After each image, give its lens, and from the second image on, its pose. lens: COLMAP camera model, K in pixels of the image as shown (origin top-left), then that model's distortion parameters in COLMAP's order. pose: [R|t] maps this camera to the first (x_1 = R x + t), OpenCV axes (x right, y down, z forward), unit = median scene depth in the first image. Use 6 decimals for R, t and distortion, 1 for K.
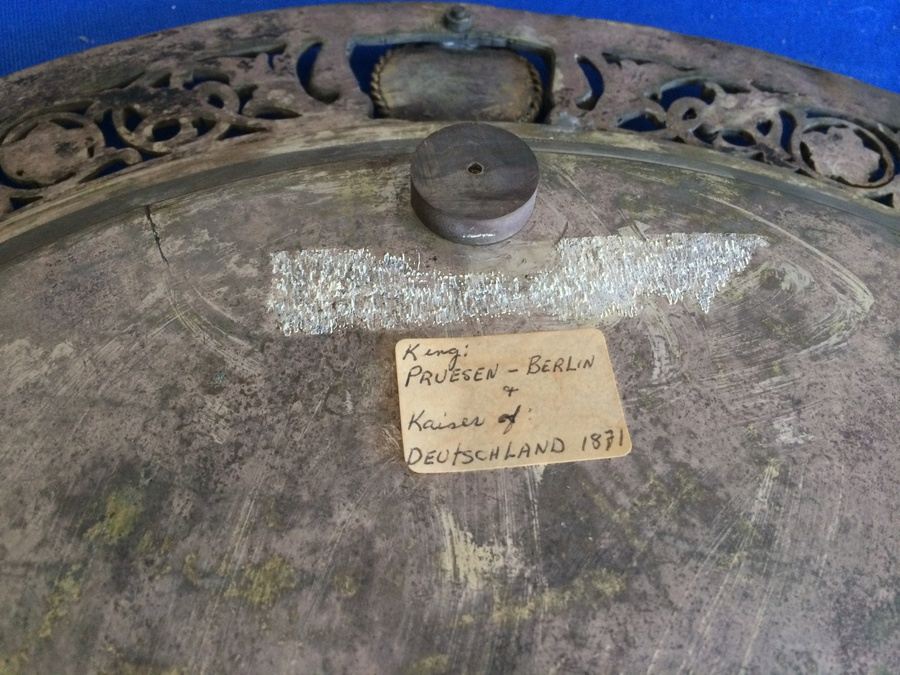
lens RADIAL K [[791.8, 0, 450.0], [0, 791.8, 337.5], [0, 0, 1]] dist [0.069223, -0.135567]
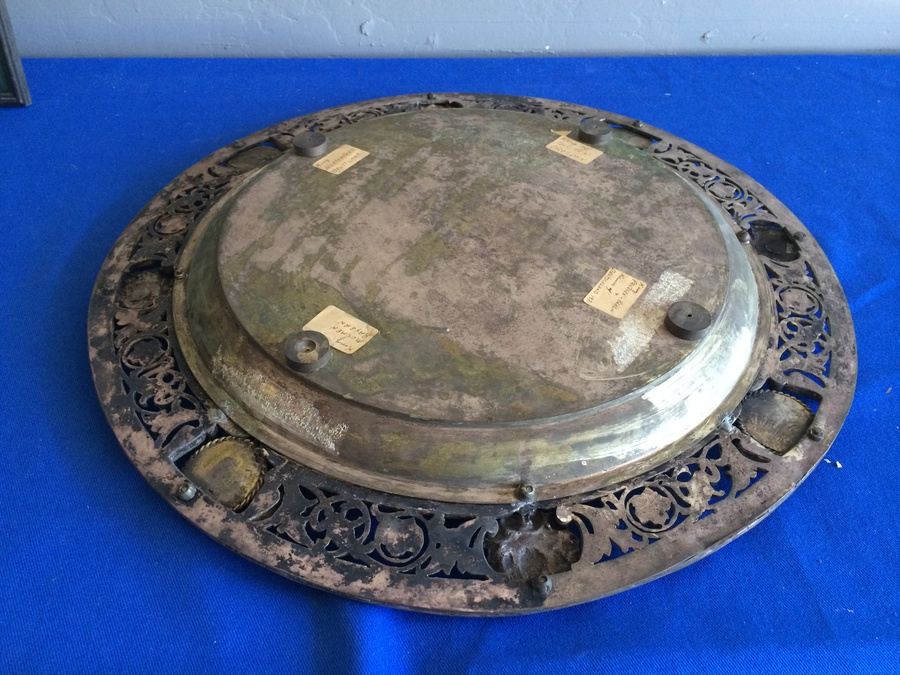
lens RADIAL K [[791.8, 0, 450.0], [0, 791.8, 337.5], [0, 0, 1]] dist [0.069223, -0.135567]
pose [[-0.653922, 0.480844, -0.584102, 2.246622], [-0.682044, -0.040554, 0.730186, -1.665022], [0.327418, 0.875868, 0.354476, -0.269467]]
